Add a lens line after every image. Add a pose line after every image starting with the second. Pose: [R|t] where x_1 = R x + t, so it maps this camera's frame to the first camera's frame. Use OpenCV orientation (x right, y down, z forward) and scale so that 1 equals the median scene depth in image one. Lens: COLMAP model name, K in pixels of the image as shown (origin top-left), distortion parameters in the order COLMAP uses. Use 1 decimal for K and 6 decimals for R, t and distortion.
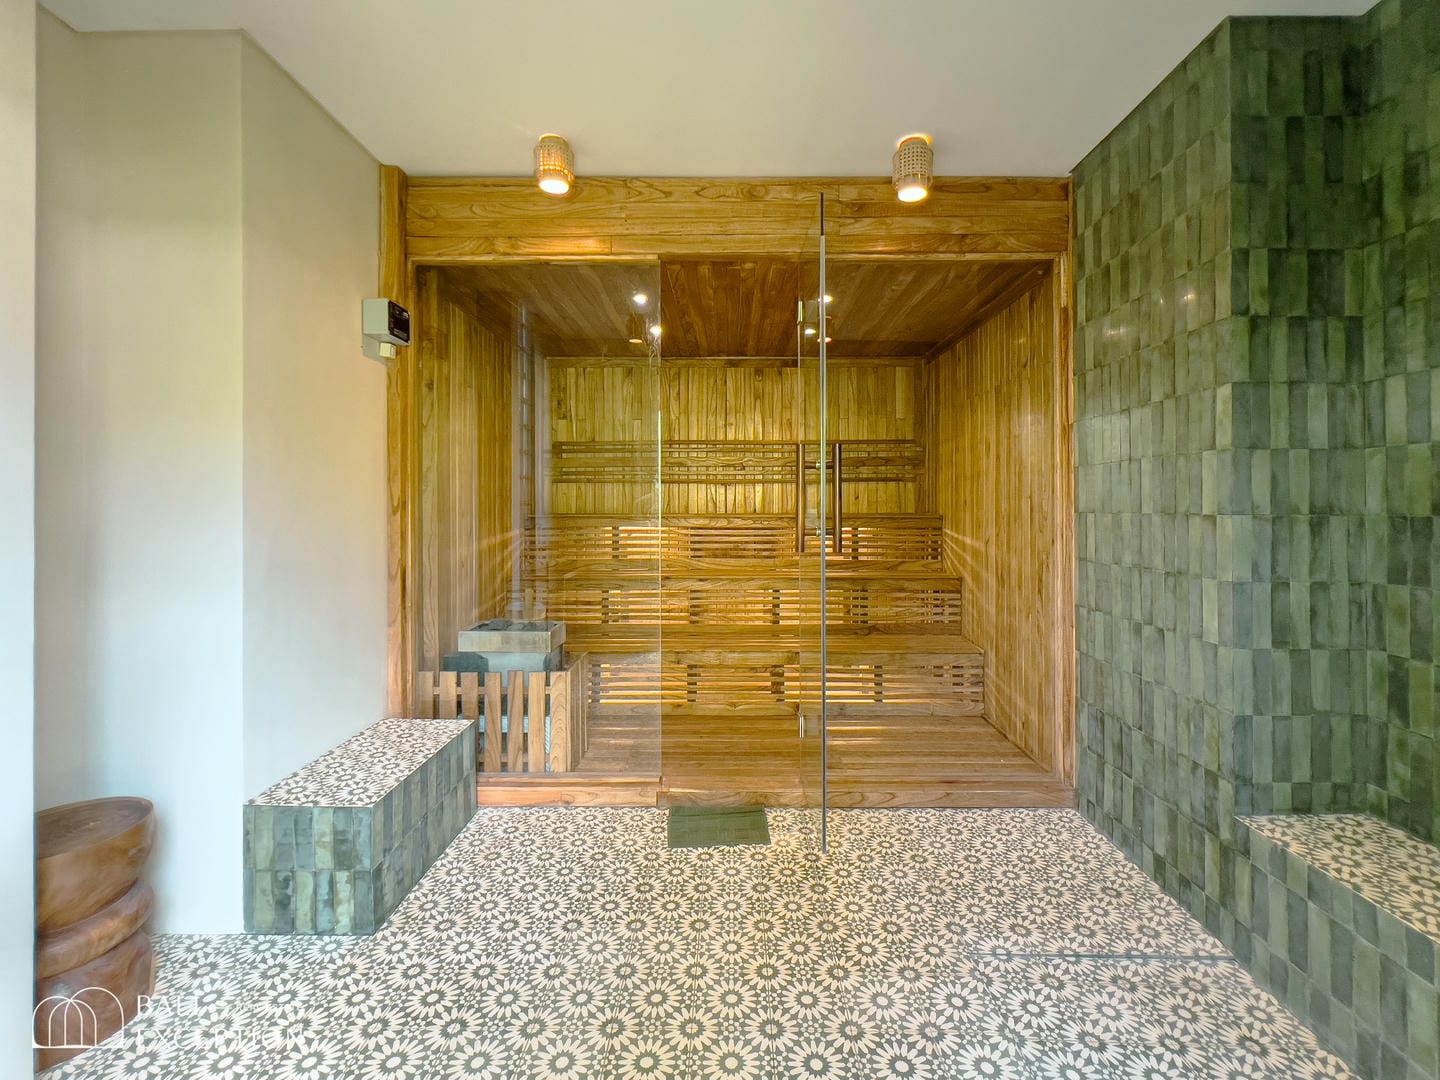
lens RADIAL K [[643.4, 0, 750.0], [0, 643.4, 505.4], [0, 0, 1]] dist [-0.006956, 0.000562]
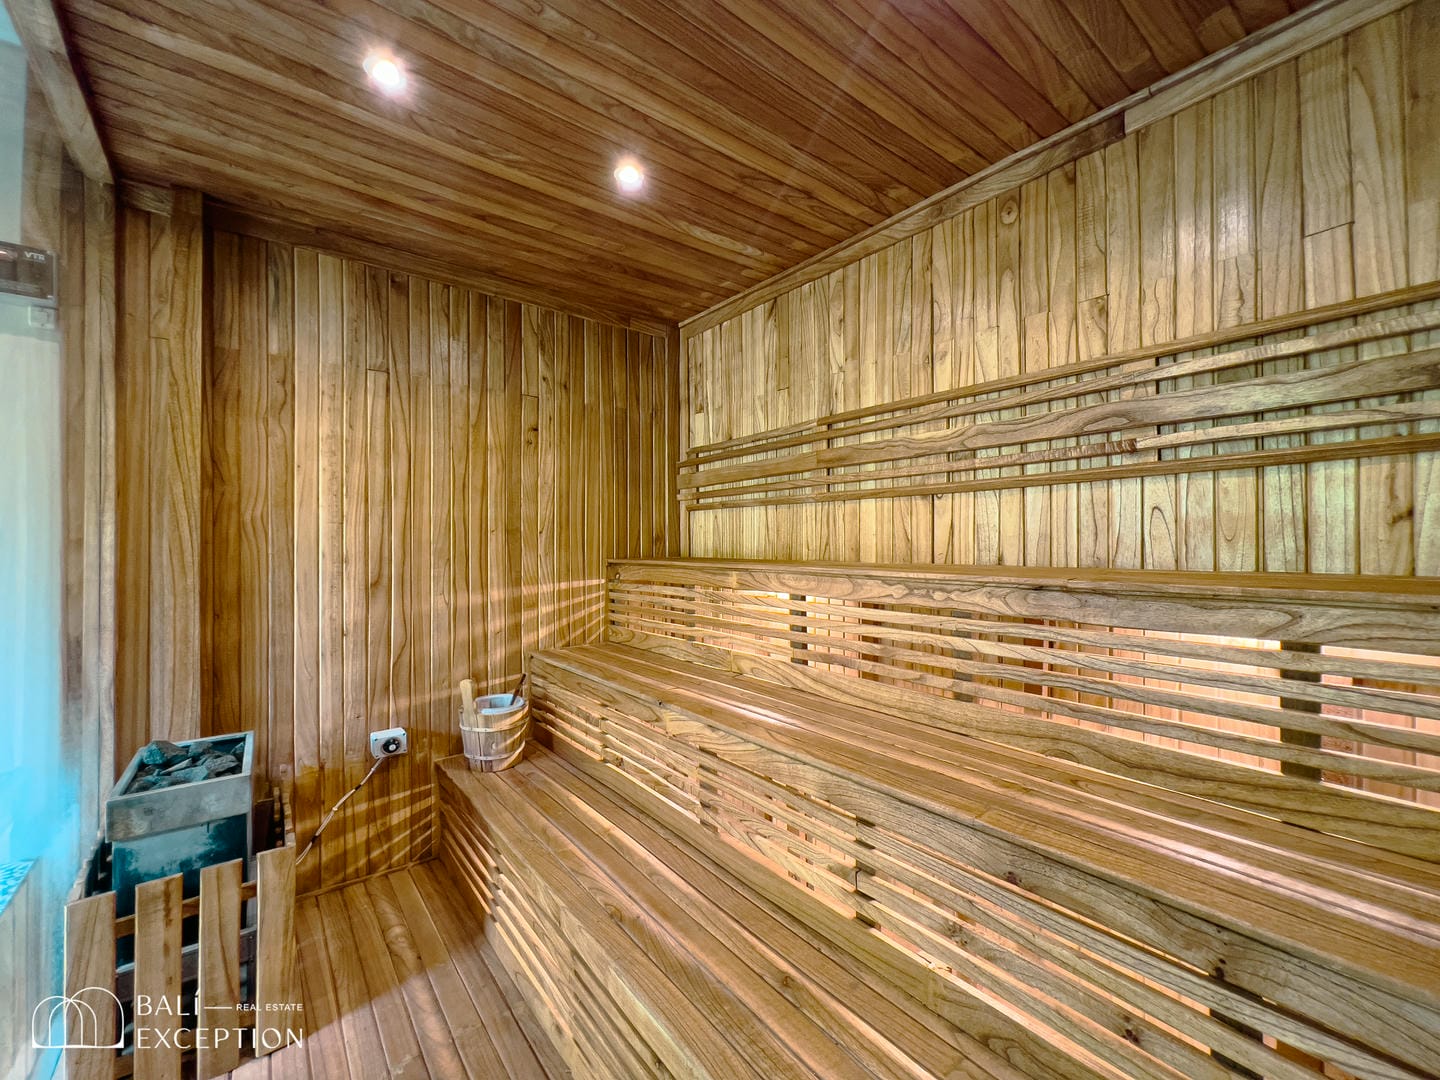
lens RADIAL K [[594.3, 0, 709.9], [0, 594.3, 542.6], [0, 0, 1]] dist [-0.007048, 0.001785]
pose [[0.594059, -0.003484, -0.804414, 0.337424], [0.000743, 0.999993, -0.003782, -0.000530], [0.804421, 0.001649, 0.594057, 1.121900]]
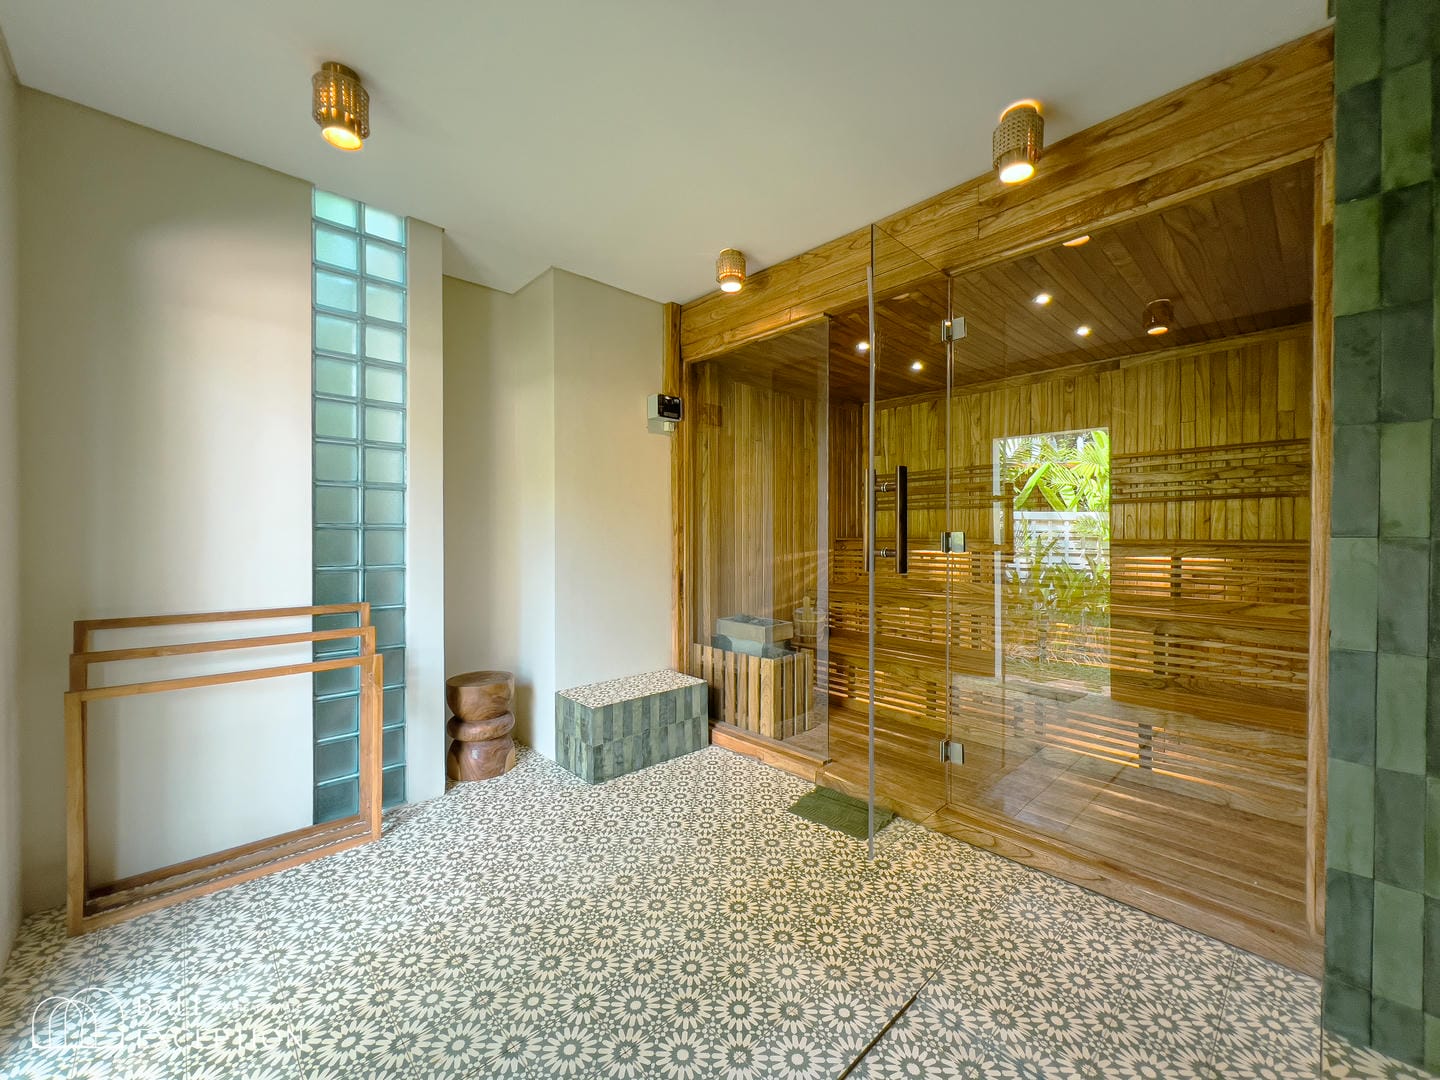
lens RADIAL K [[594.3, 0, 727.8], [0, 594.3, 540.4], [0, 0, 1]] dist [-0.007048, 0.001785]
pose [[0.683676, 0.010363, -0.729712, 0.516614], [-0.001483, 0.999917, 0.012810, 0.008079], [0.729784, -0.007676, 0.683635, 0.134990]]
